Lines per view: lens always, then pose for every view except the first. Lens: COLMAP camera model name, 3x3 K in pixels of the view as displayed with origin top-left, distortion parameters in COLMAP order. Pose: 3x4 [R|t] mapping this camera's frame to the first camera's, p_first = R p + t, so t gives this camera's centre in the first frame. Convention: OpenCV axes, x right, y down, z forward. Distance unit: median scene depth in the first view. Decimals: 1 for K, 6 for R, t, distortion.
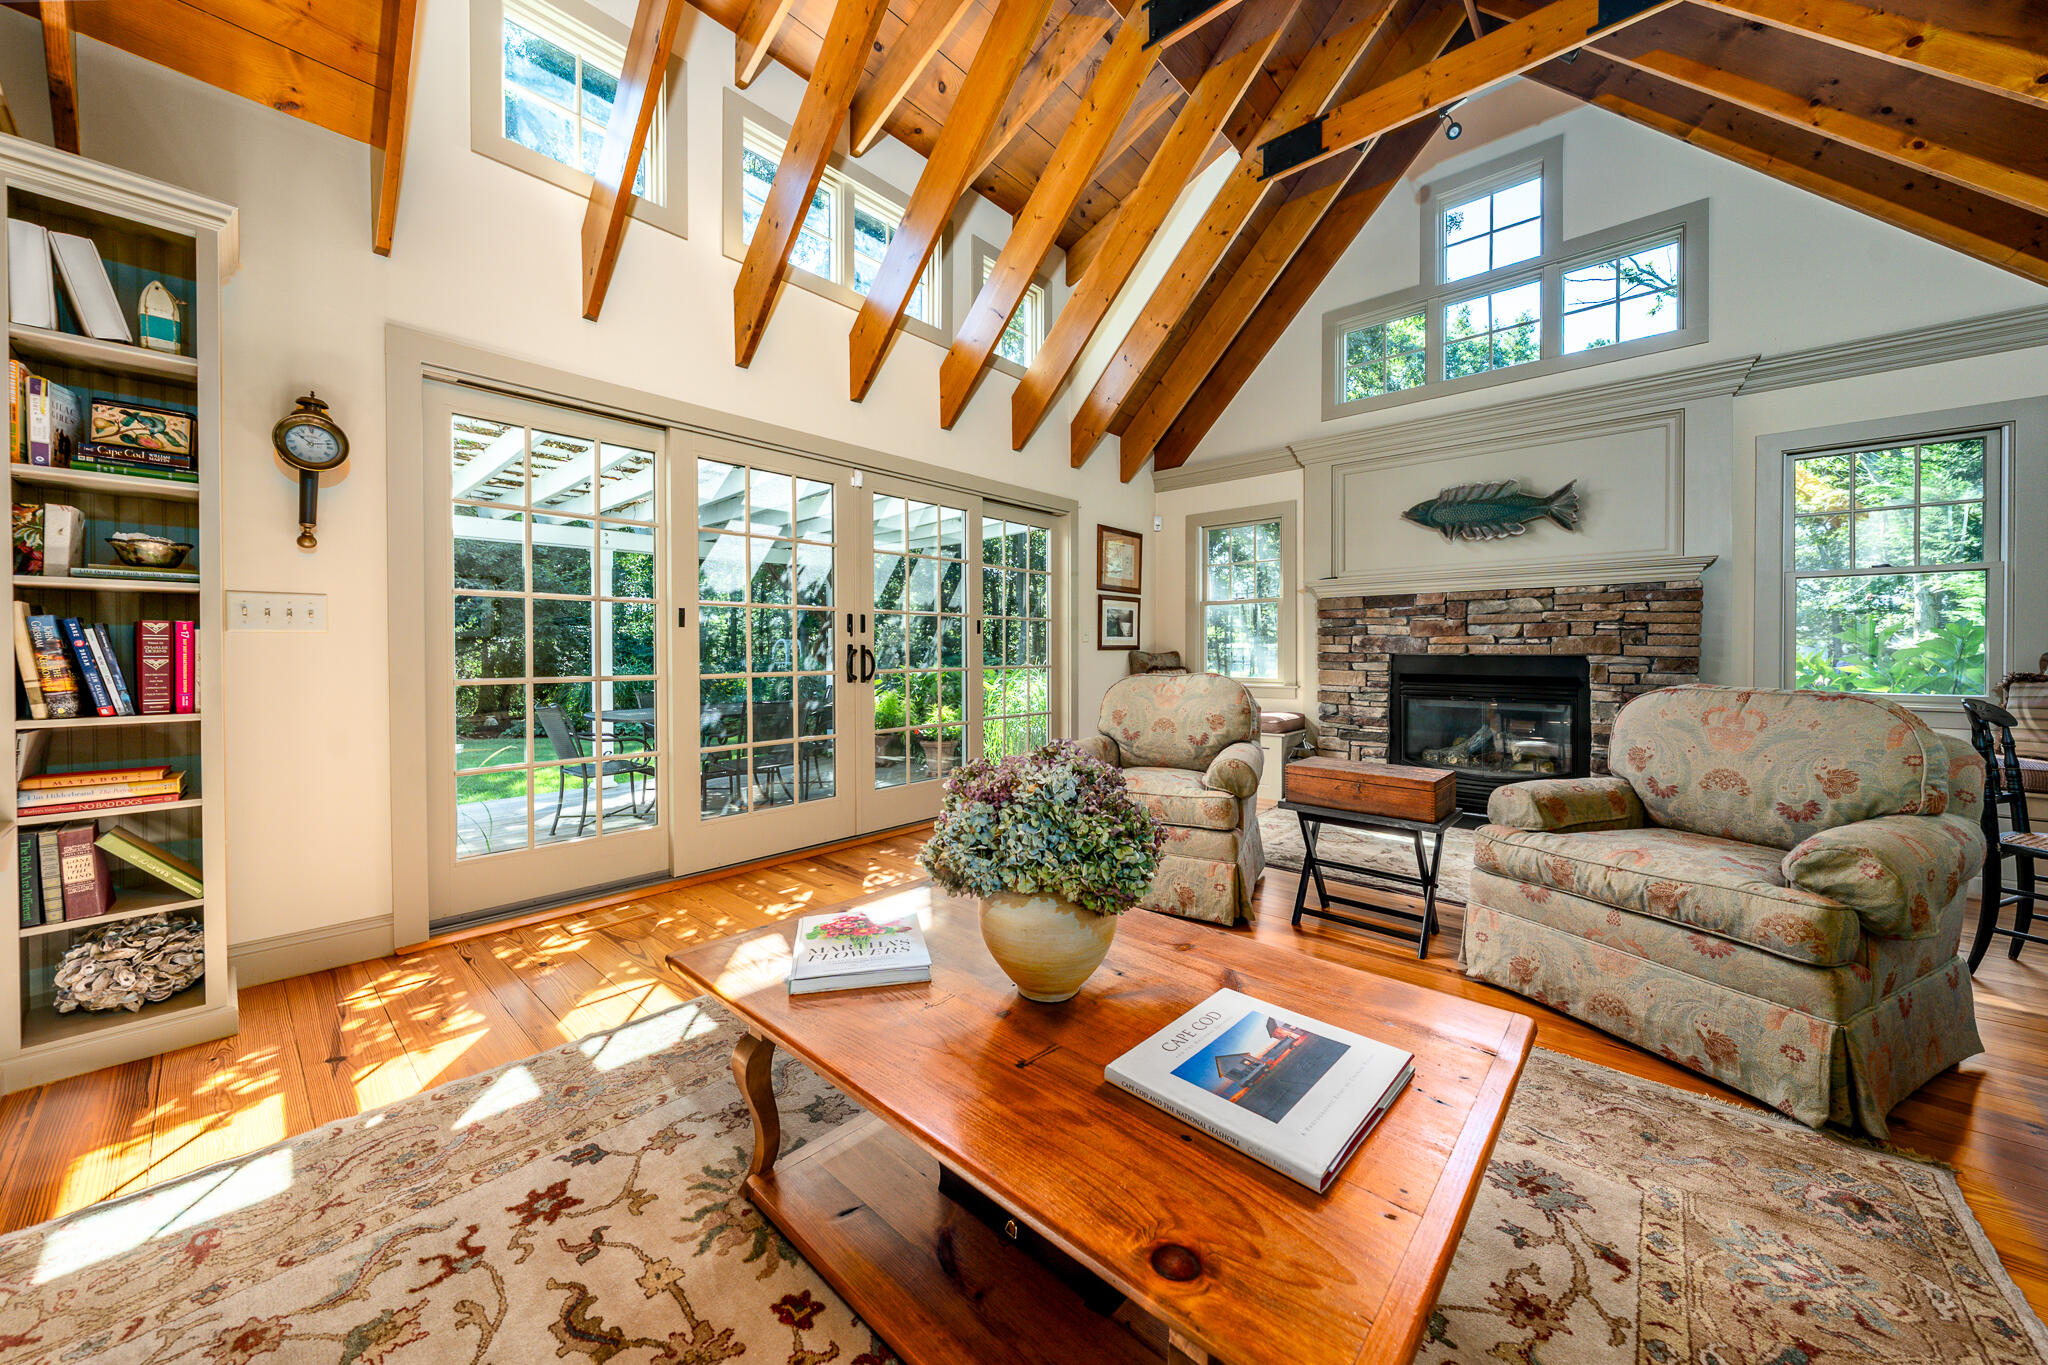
lens RADIAL K [[727.4, 0, 1021.4], [0, 727.4, 656.5], [0, 0, 1]] dist [-0.000262, 0.000054]
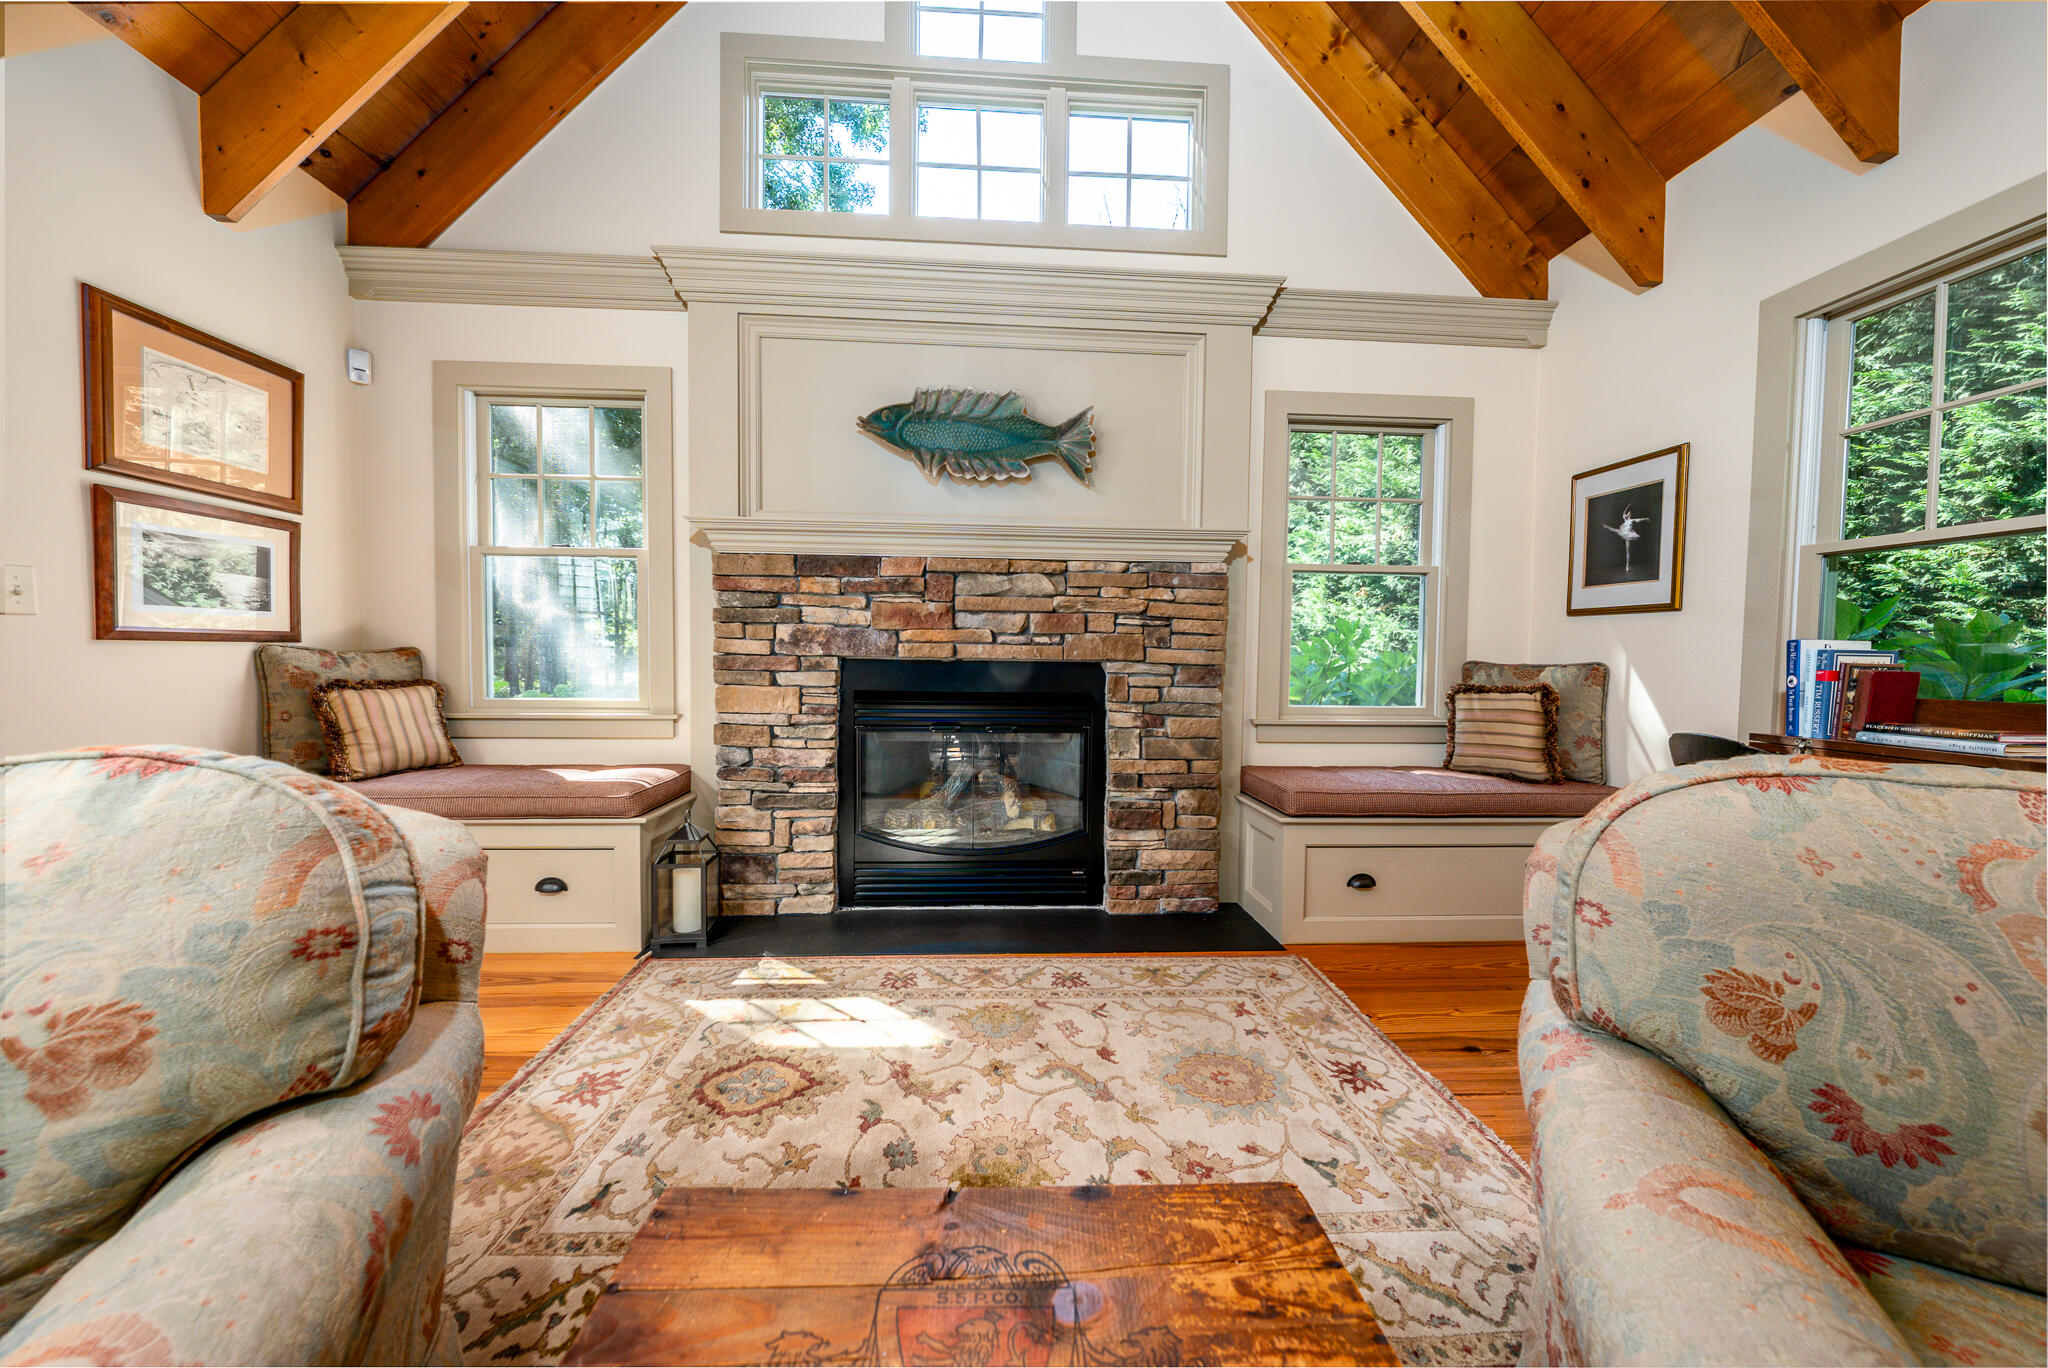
lens RADIAL K [[731.7, 0, 1040.7], [0, 731.7, 681.0], [0, 0, 1]] dist [-0.009873, -0.000088]
pose [[0.696674, -0.013961, 0.717252, 0.213232], [-0.006929, 0.999633, 0.026188, -0.001003], [-0.717355, -0.023214, 0.696321, 0.510031]]
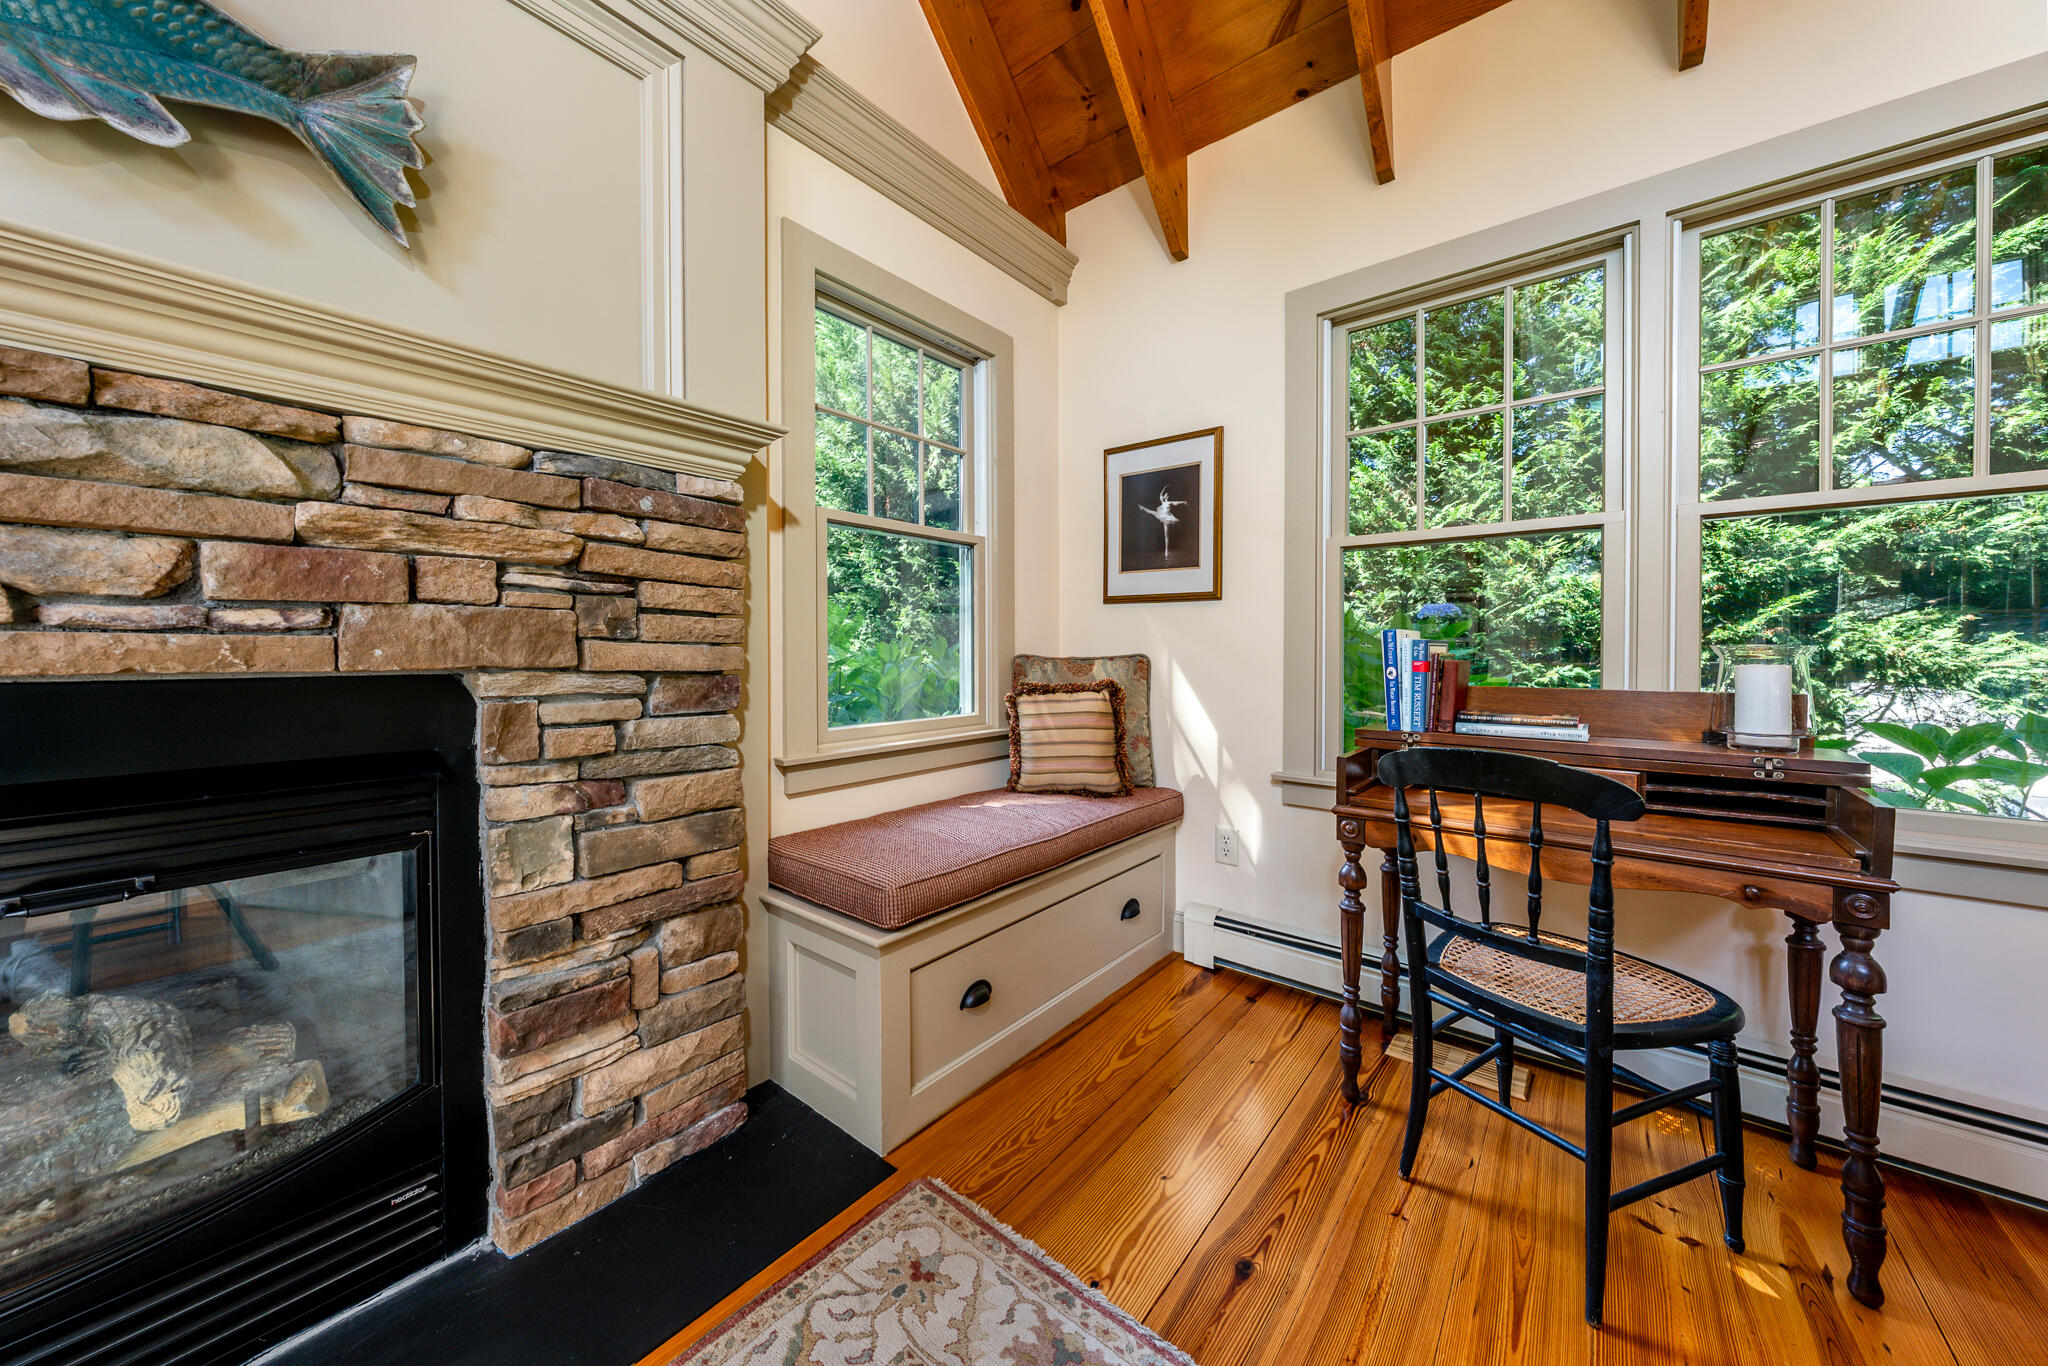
lens RADIAL K [[675.0, 0, 989.9], [0, 675.0, 661.7], [0, 0, 1]] dist [-0.006371, 0.000032]
pose [[-0.012054, -0.015806, 0.999802, 0.460901], [0.010477, 0.999818, 0.015933, -0.007579], [-0.999872, 0.010667, -0.011886, 0.727780]]
